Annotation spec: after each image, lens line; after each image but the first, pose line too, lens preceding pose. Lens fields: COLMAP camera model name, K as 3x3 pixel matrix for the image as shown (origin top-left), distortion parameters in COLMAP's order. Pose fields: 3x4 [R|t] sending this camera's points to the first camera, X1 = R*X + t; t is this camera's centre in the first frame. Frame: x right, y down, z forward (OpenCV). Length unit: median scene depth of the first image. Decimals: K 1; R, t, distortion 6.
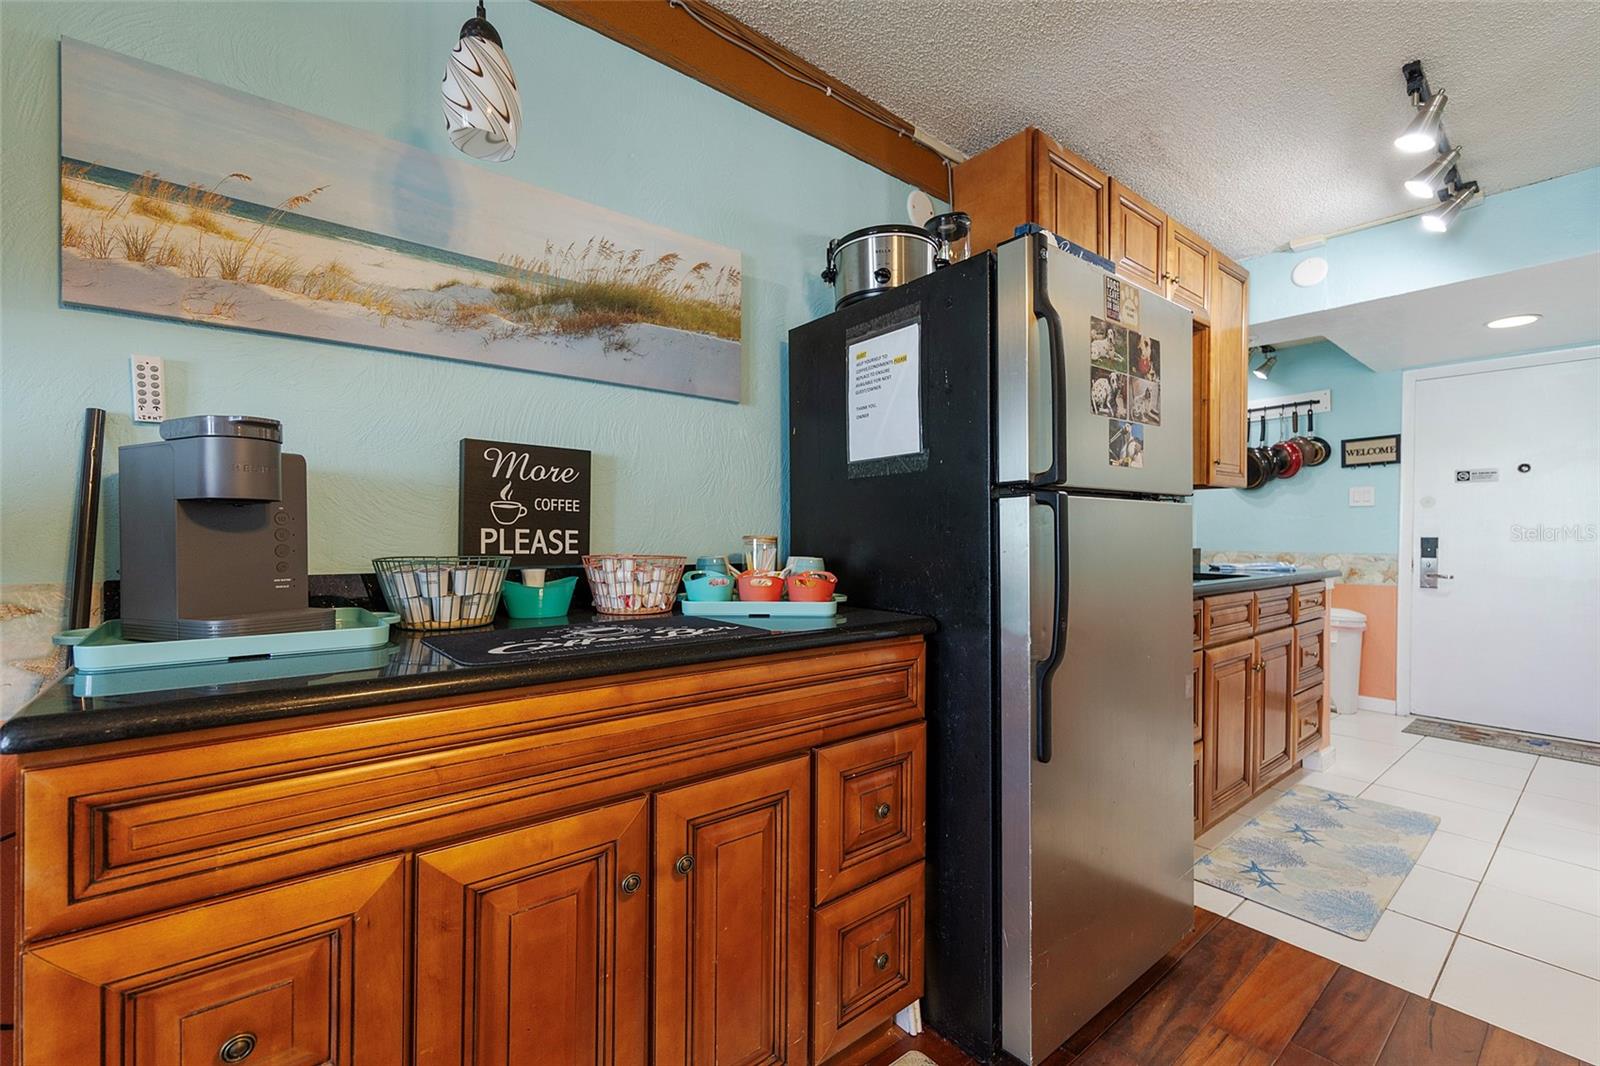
lens RADIAL K [[658.2, 0, 808.1], [0, 658.2, 543.5], [0, 0, 1]] dist [0.004812, -0.000193]
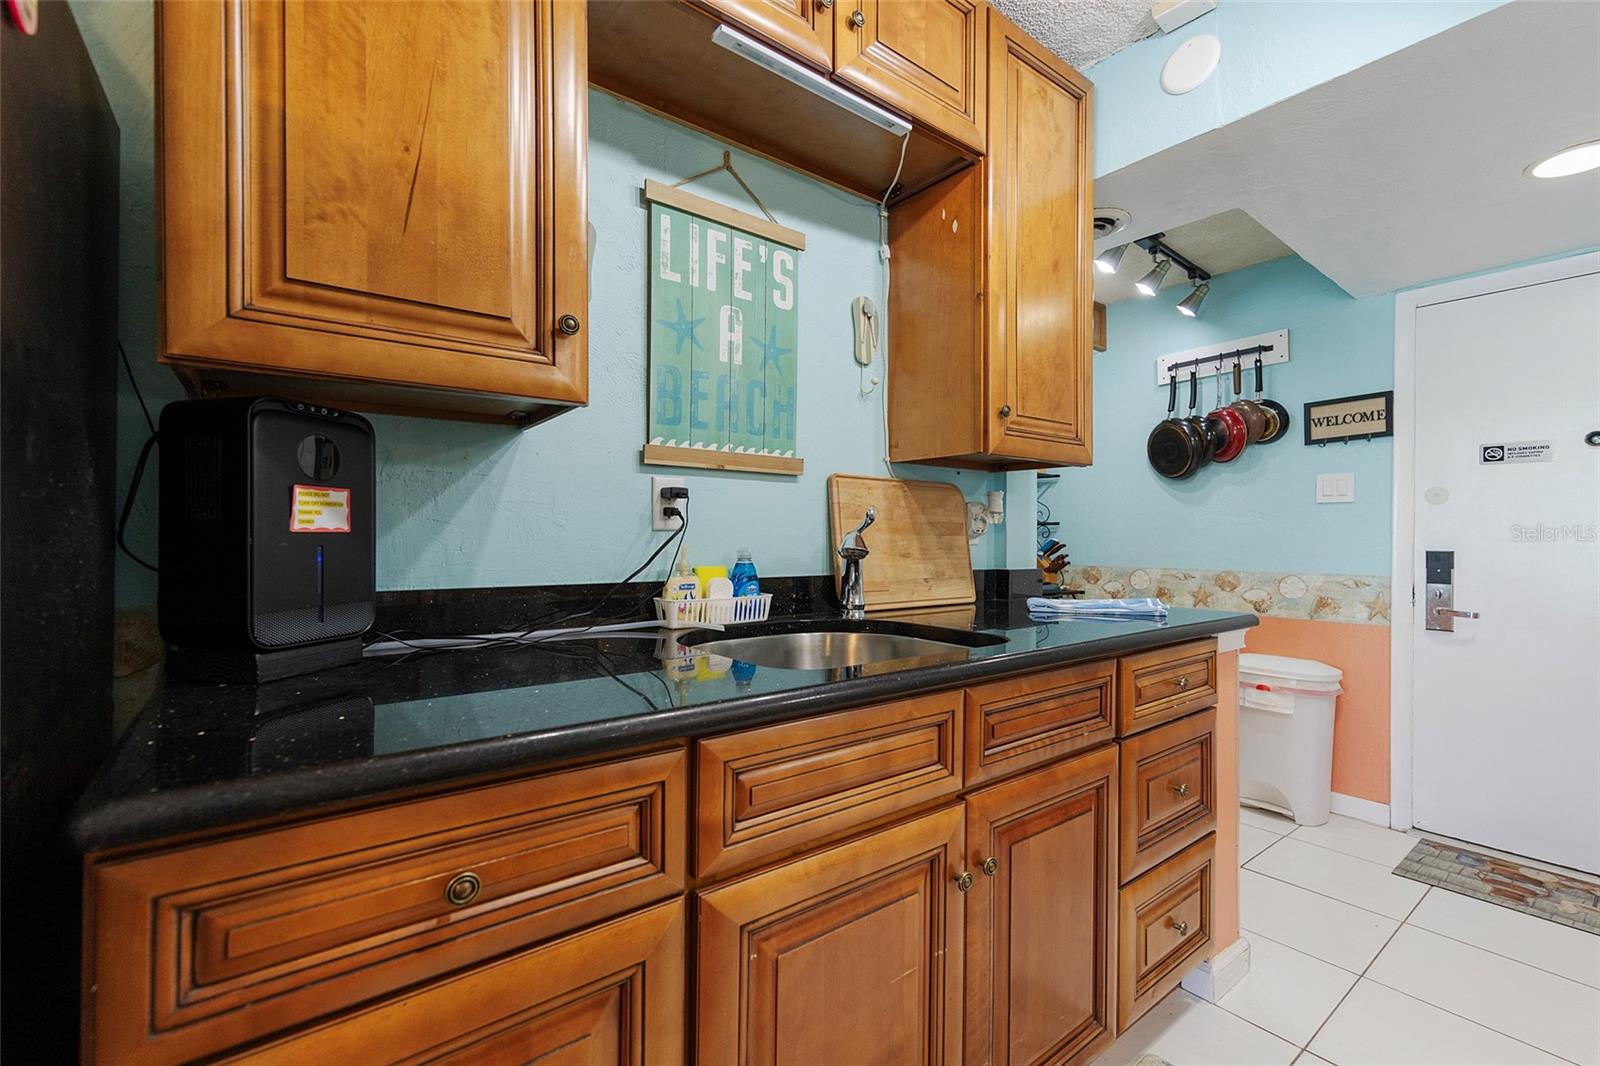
lens RADIAL K [[658.2, 0, 802.9], [0, 658.2, 536.6], [0, 0, 1]] dist [0.004812, -0.000193]
pose [[0.999376, 0.003764, -0.035127, 0.330646], [-0.004331, 0.999861, -0.016077, -0.009928], [0.035062, 0.016219, 0.999254, 0.323880]]
